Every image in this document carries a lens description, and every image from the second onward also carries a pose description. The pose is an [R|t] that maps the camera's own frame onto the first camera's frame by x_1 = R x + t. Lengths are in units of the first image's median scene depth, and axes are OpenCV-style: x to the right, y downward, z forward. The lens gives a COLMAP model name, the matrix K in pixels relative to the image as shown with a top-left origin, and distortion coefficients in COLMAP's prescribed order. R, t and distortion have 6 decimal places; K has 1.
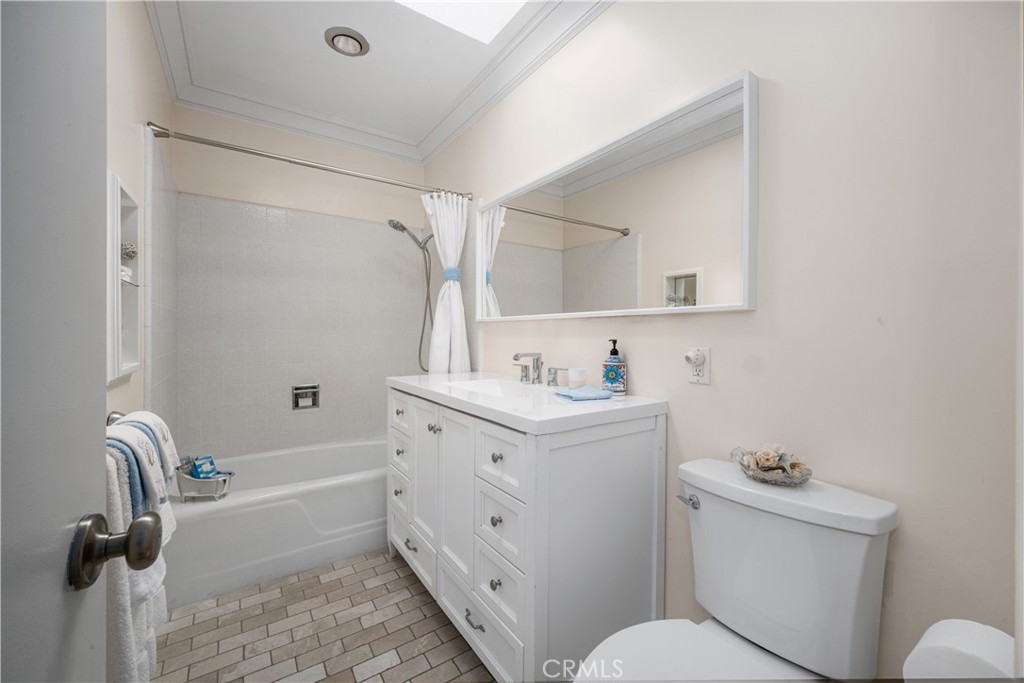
lens RADIAL K [[407.3, 0, 513.8], [0, 407.3, 334.1], [0, 0, 1]] dist [-0.001101, -0.000014]
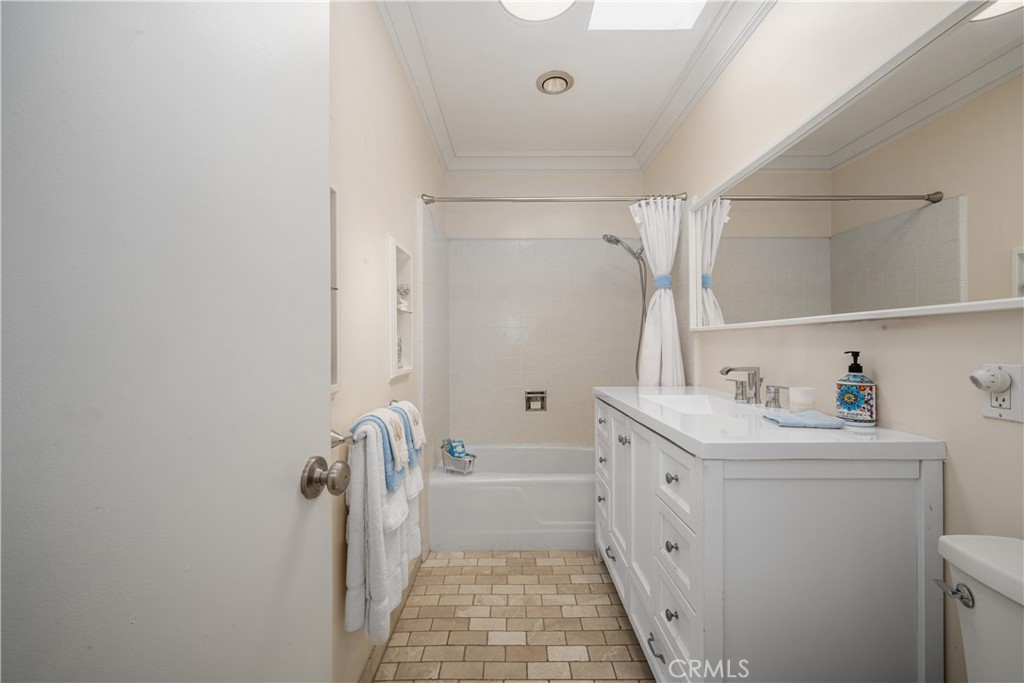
lens RADIAL K [[410.8, 0, 512.0], [0, 410.8, 341.5], [0, 0, 1]] dist [0.000425, 0.000109]
pose [[0.824643, -0.011011, -0.565546, 0.128745], [0.006371, 0.999928, -0.010179, -0.001051], [0.565617, 0.004791, 0.824654, 0.013076]]
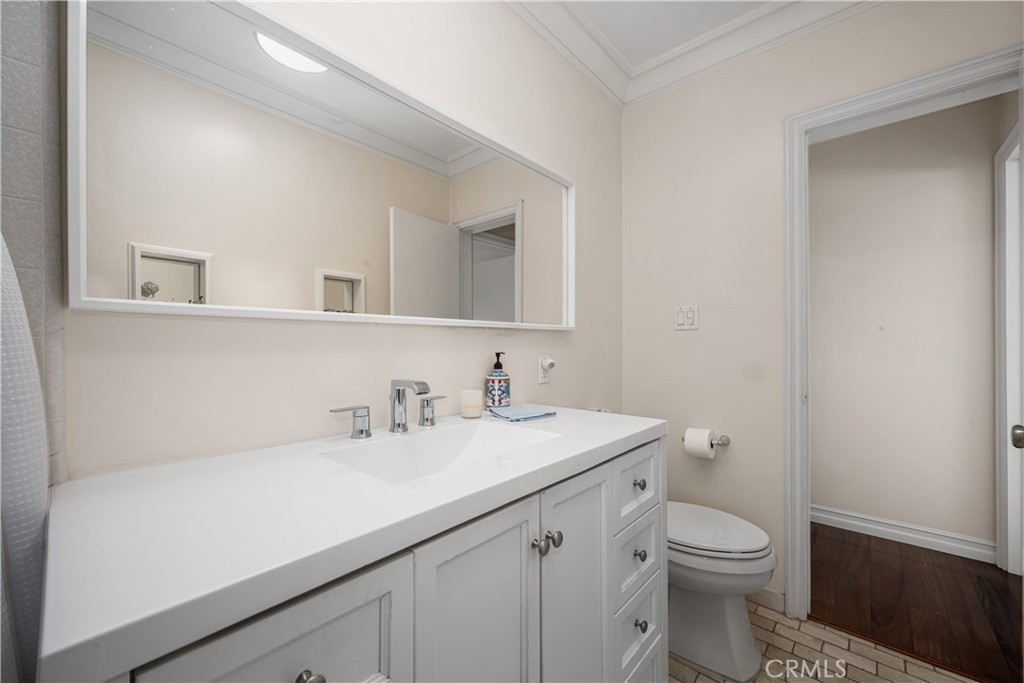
lens RADIAL K [[410.8, 0, 512.0], [0, 410.8, 341.5], [0, 0, 1]] dist [0.000425, 0.000109]
pose [[-0.234859, -0.000999, 0.972029, -0.579857], [-0.000809, 0.999999, 0.000833, -0.011123], [-0.972029, -0.000591, -0.234860, 1.000042]]
